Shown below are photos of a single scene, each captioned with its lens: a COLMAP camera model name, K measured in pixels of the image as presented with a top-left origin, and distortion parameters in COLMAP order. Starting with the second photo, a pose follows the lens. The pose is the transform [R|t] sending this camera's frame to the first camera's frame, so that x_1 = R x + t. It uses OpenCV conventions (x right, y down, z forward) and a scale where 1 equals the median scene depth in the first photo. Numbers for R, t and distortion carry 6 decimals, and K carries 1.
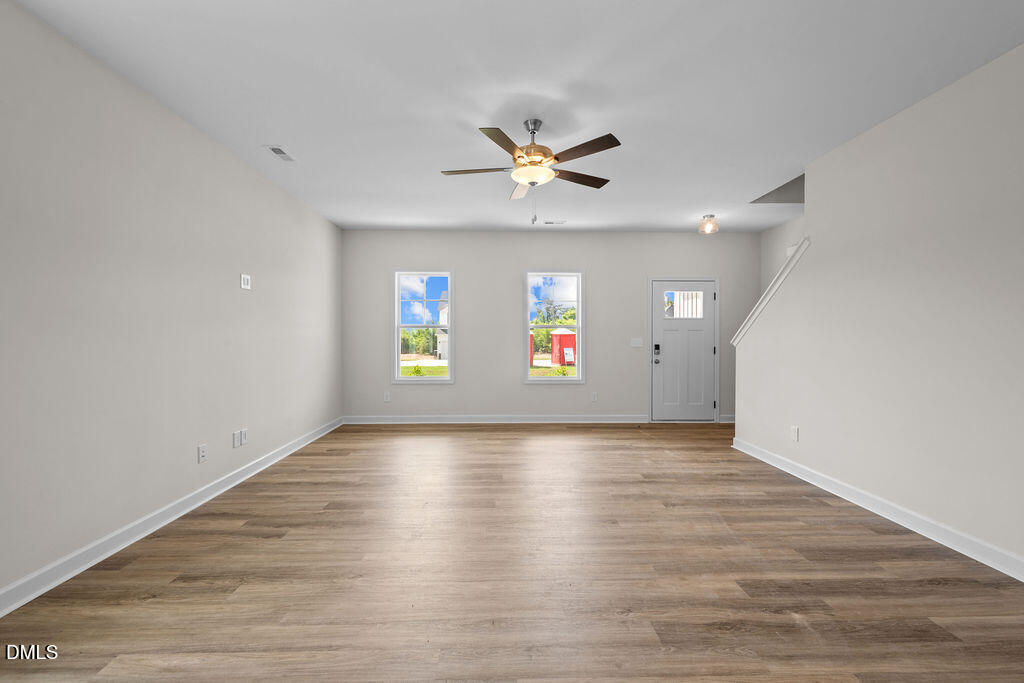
lens RADIAL K [[417.1, 0, 505.6], [0, 417.1, 345.7], [0, 0, 1]] dist [0.009227, -0.002144]
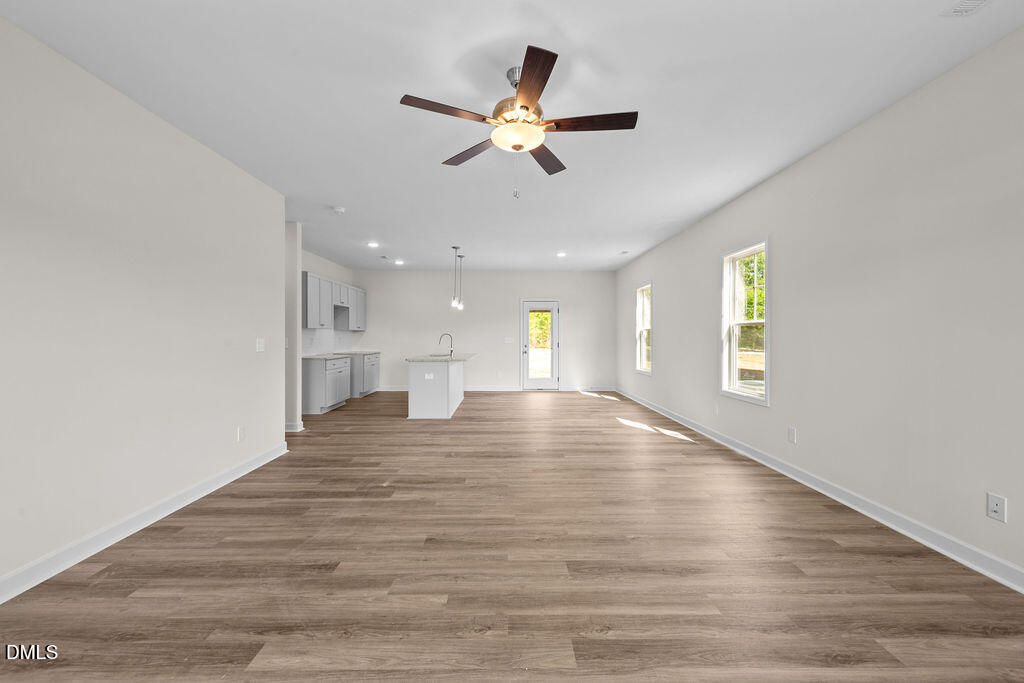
lens RADIAL K [[417.1, 0, 509.1], [0, 417.1, 338.0], [0, 0, 1]] dist [0.009227, -0.002144]
pose [[-0.999903, -0.001674, 0.013861, 0.066945], [-0.001295, 0.999626, 0.027306, -0.038220], [-0.013902, 0.027286, -0.999531, 1.696183]]
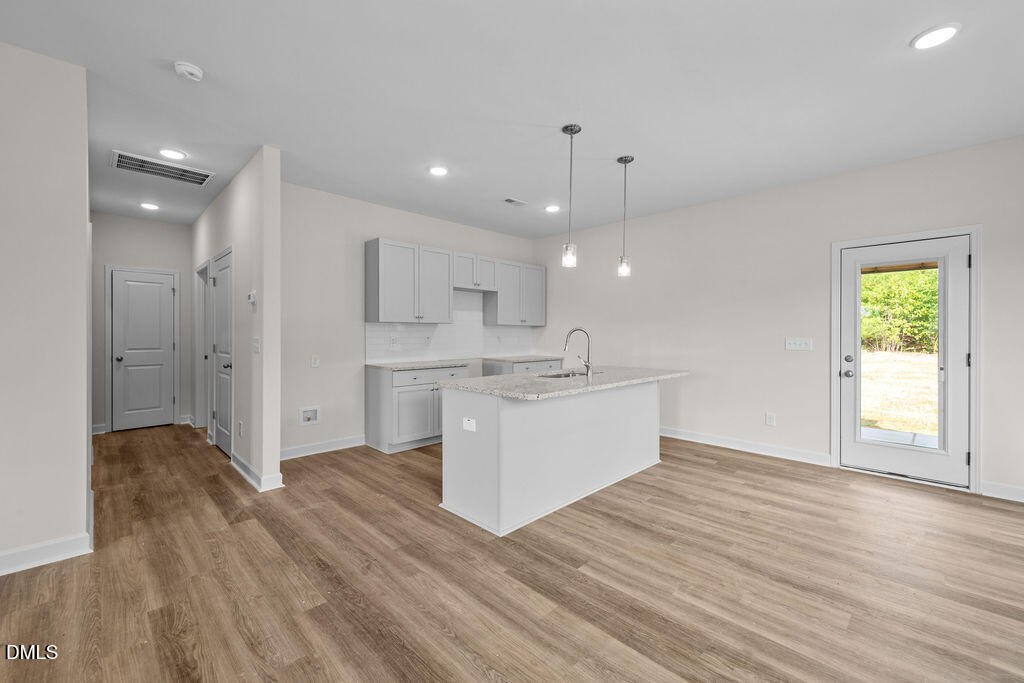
lens RADIAL K [[417.1, 0, 510.6], [0, 417.1, 336.9], [0, 0, 1]] dist [0.009227, -0.002144]
pose [[-0.687045, -0.006096, 0.726590, -0.224686], [0.014505, 0.999651, 0.022102, -0.001898], [-0.726470, 0.025724, -0.686716, 0.229309]]
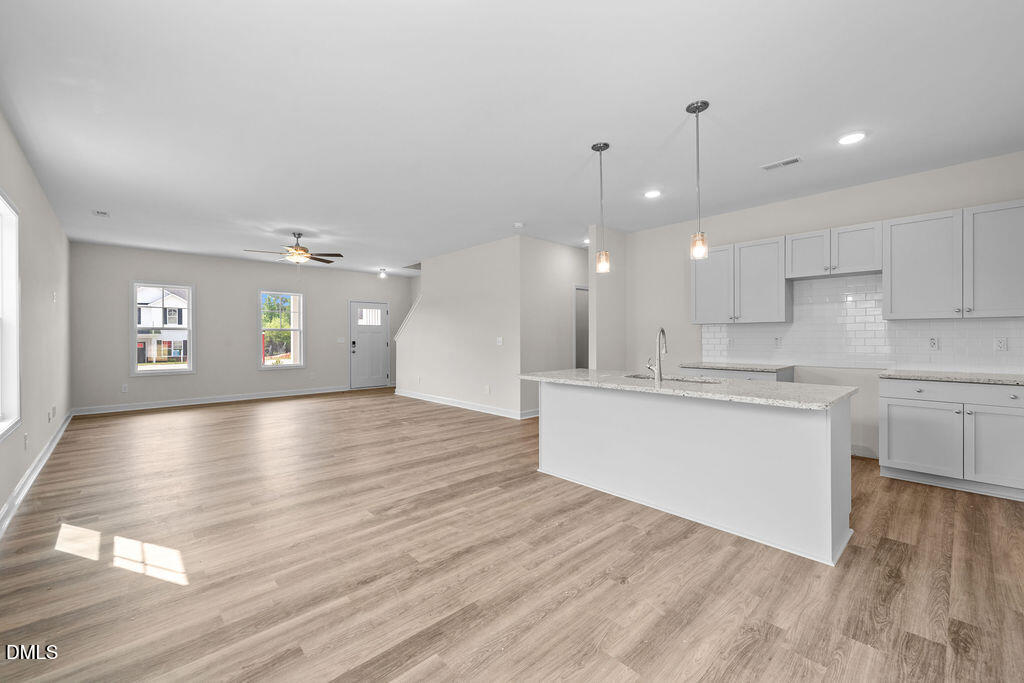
lens RADIAL K [[417.1, 0, 506.2], [0, 417.1, 338.2], [0, 0, 1]] dist [0.009227, -0.002144]
pose [[0.754758, -0.002872, 0.655997, -0.486999], [0.016564, 0.999755, -0.014681, 0.036220], [-0.655794, 0.021946, 0.754621, -1.171996]]
